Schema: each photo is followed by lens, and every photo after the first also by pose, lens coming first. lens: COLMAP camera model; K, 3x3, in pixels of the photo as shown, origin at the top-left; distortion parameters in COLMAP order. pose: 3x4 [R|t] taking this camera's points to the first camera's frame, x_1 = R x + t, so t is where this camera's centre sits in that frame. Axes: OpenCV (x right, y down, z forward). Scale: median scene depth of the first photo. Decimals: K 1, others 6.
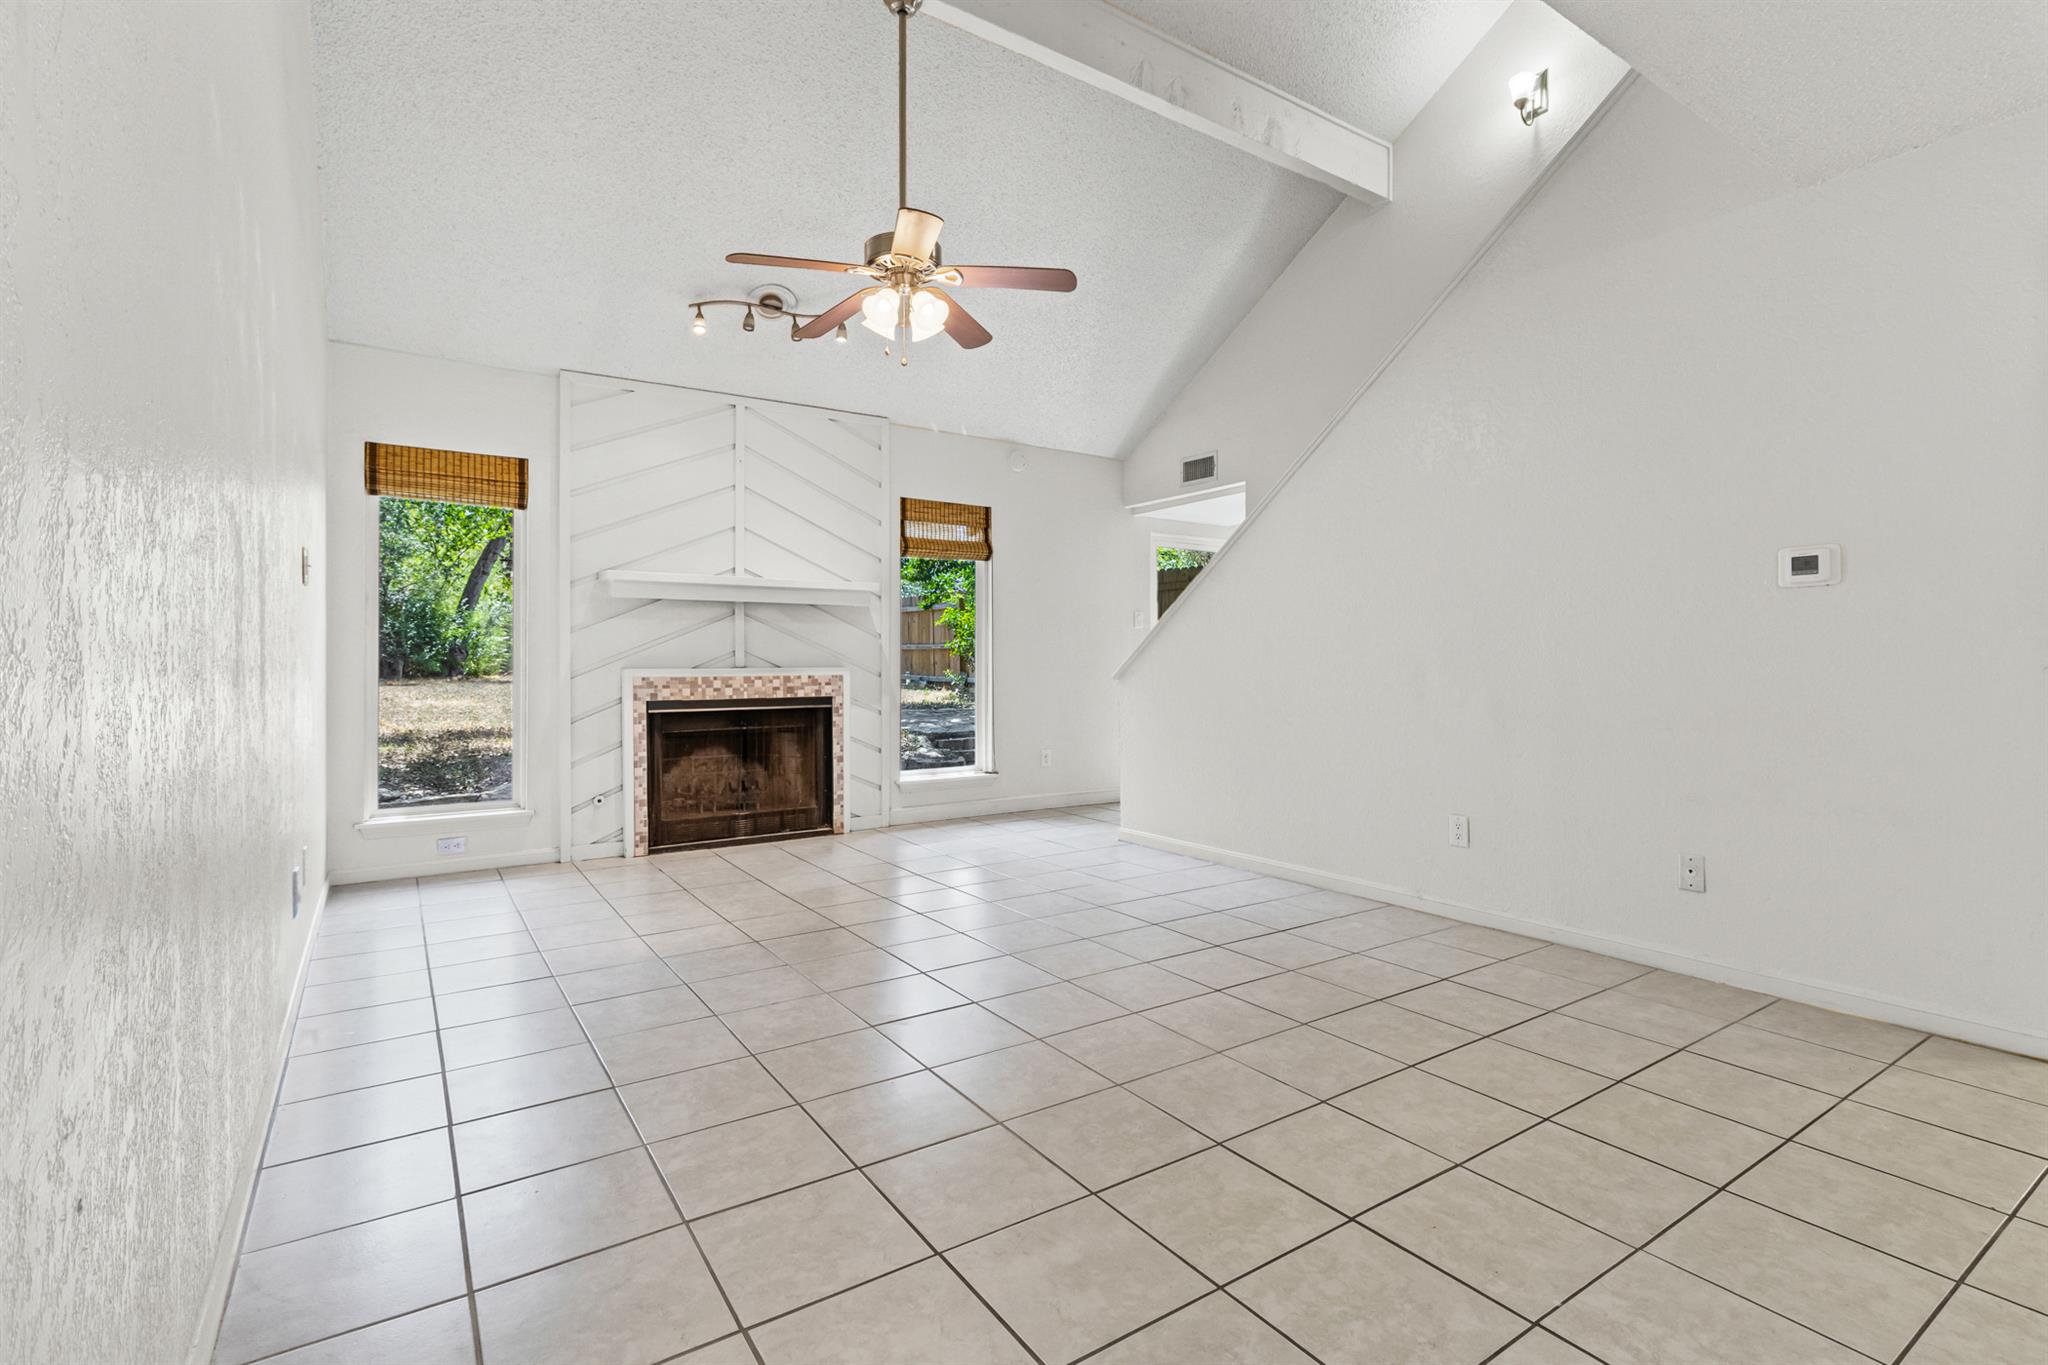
lens RADIAL K [[960.1, 0, 1026.9], [0, 960.1, 651.2], [0, 0, 1]] dist [0.000352, 0.000123]
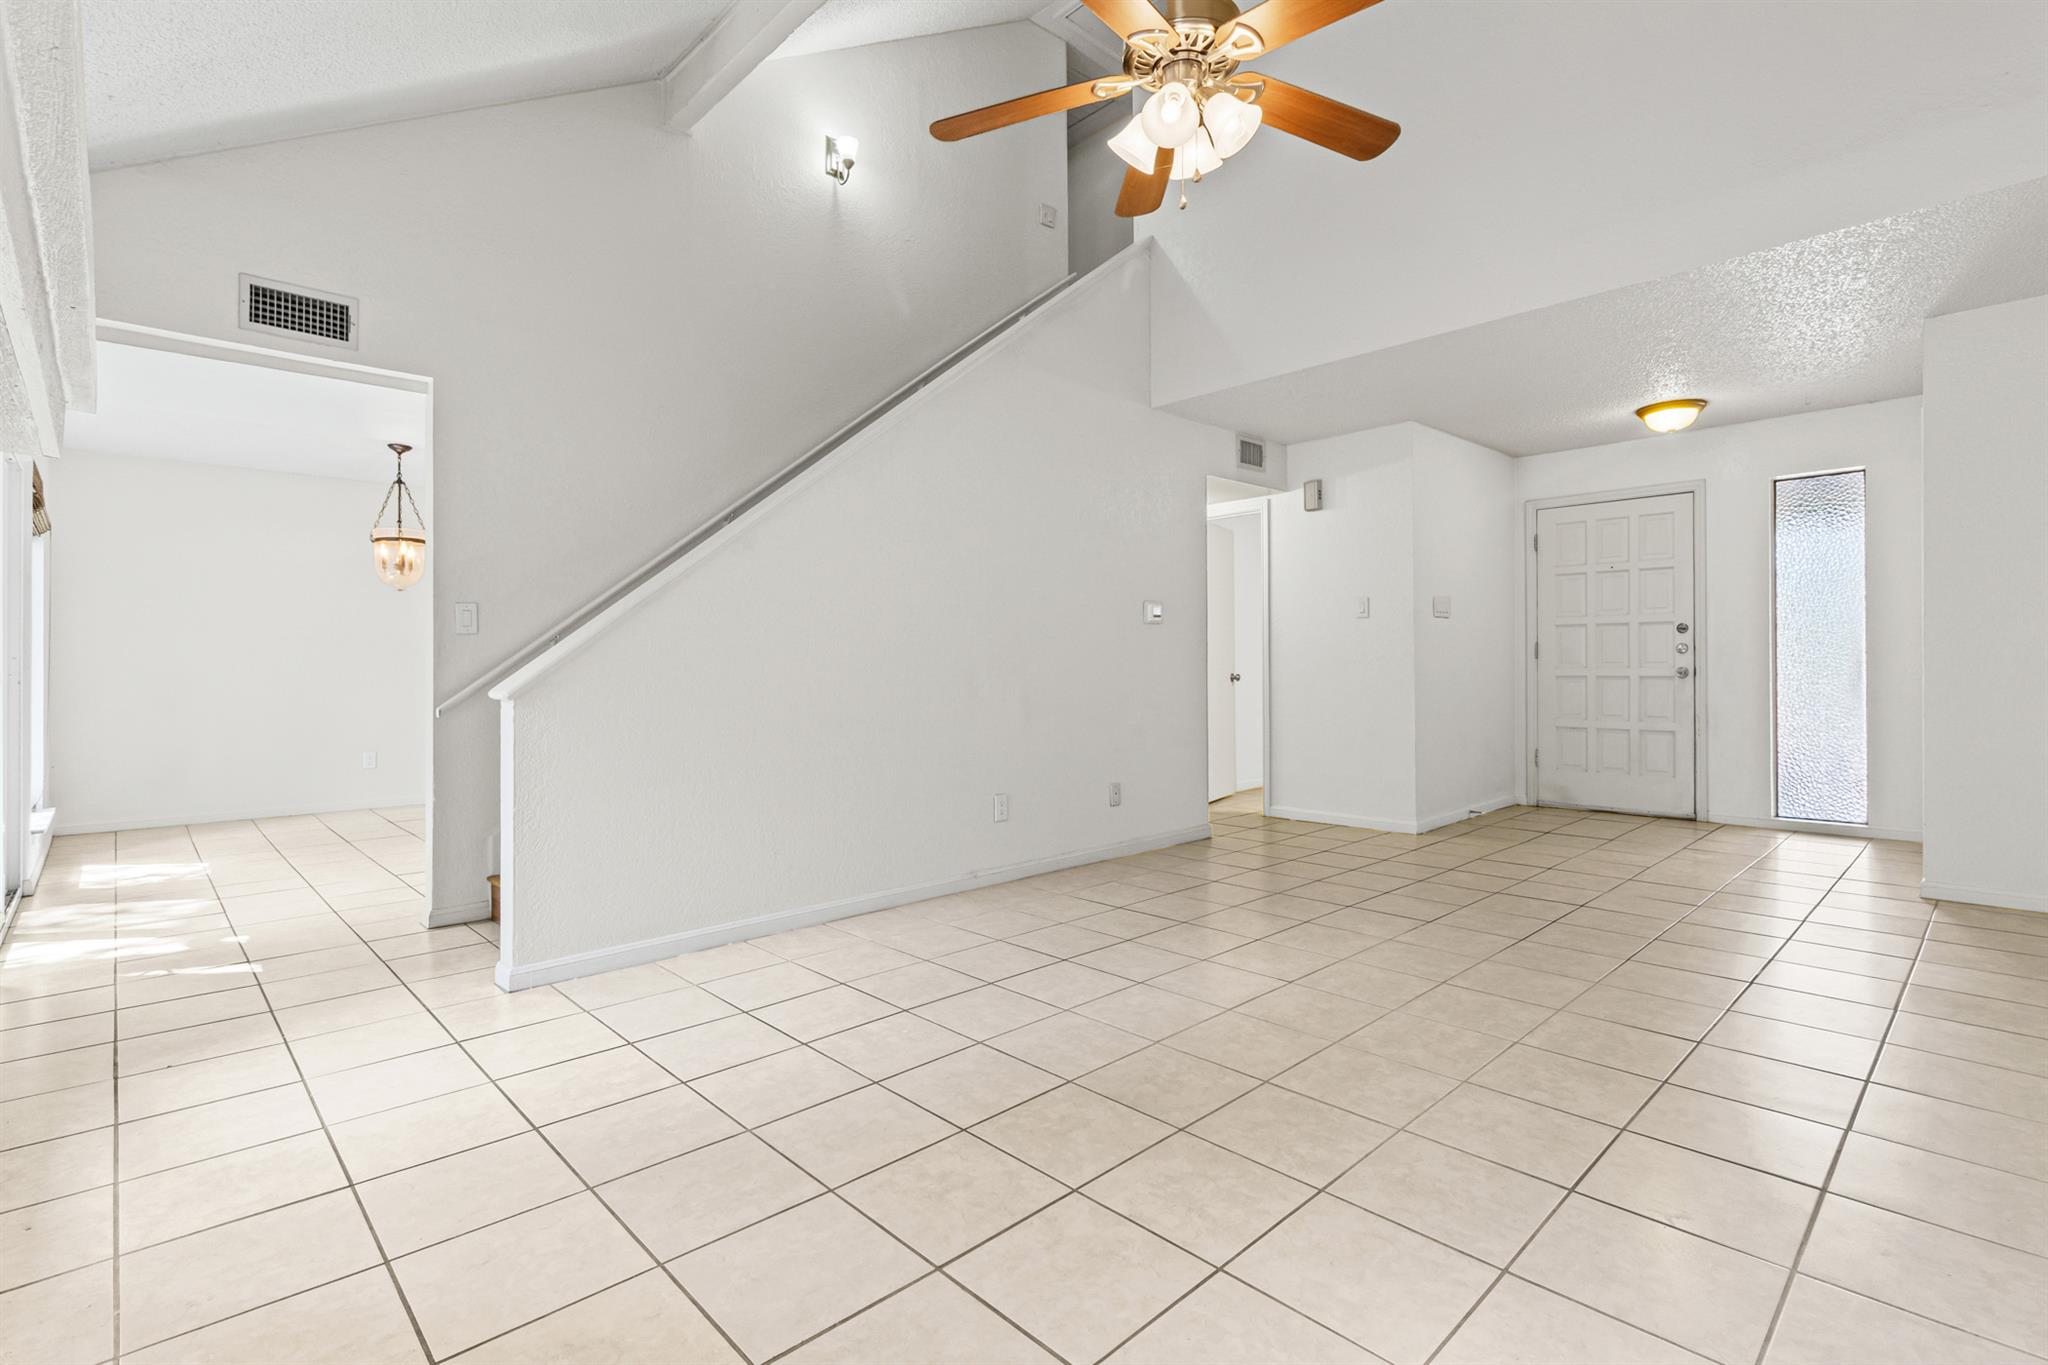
lens RADIAL K [[954.7, 0, 1024.0], [0, 954.7, 682.5], [0, 0, 1]] dist [0.000040, 0.000115]
pose [[-0.168615, -0.012756, 0.985599, -0.952614], [-0.002599, 0.999919, 0.012497, 0.022741], [-0.985679, -0.000454, -0.168635, 1.551571]]
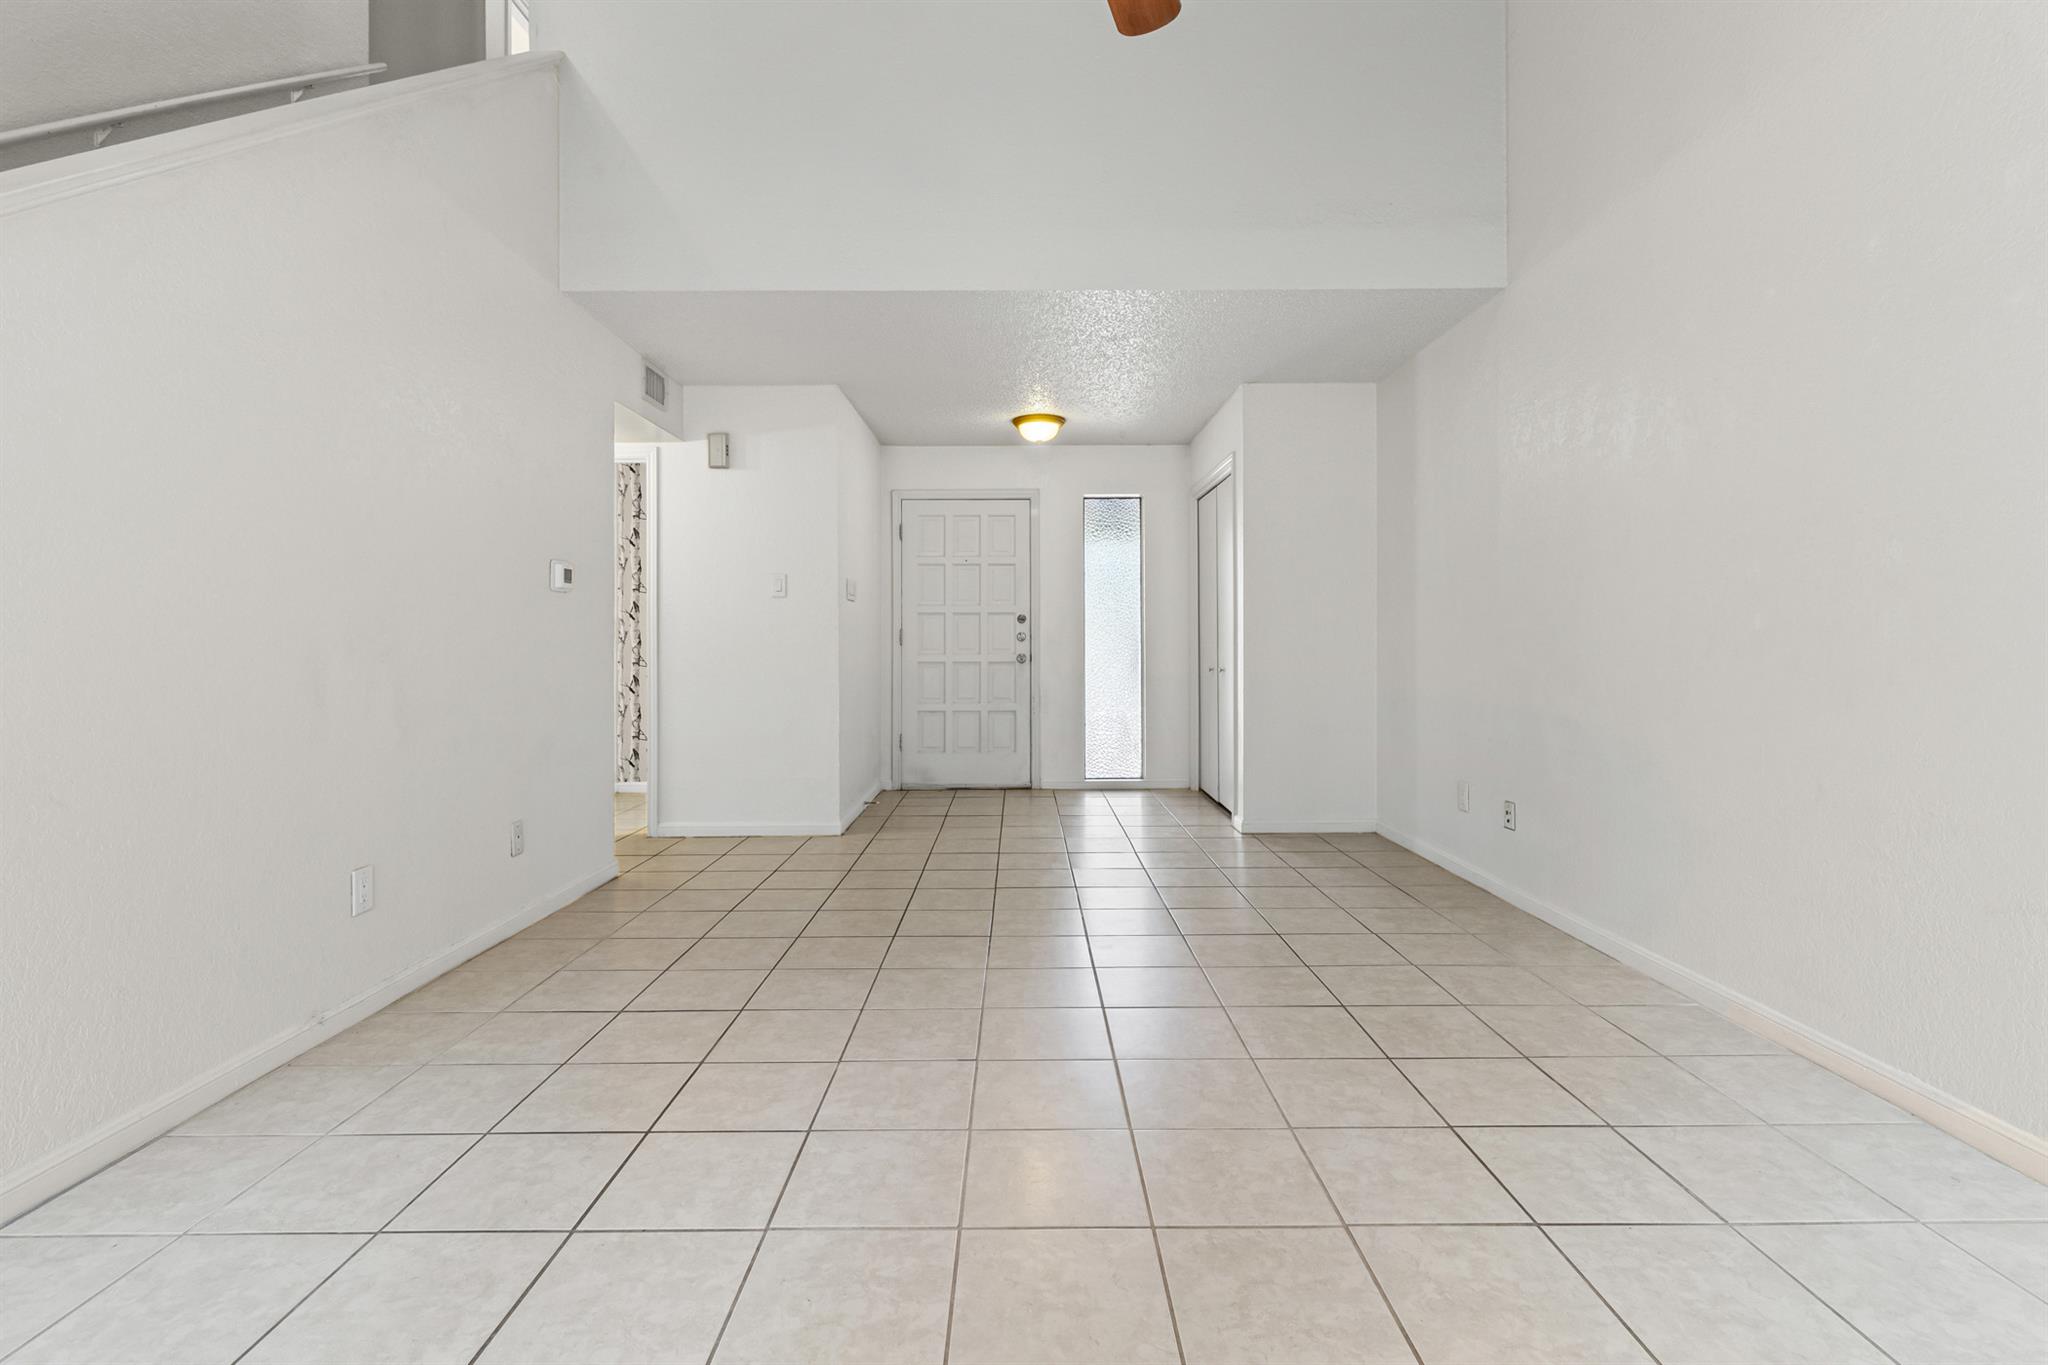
lens RADIAL K [[960.1, 0, 1026.9], [0, 960.1, 651.2], [0, 0, 1]] dist [0.000352, 0.000123]
pose [[-0.835626, 0.004168, 0.549283, -0.446878], [-0.000365, 0.999967, -0.008144, 0.025087], [-0.549299, -0.007006, -0.835597, 1.747187]]
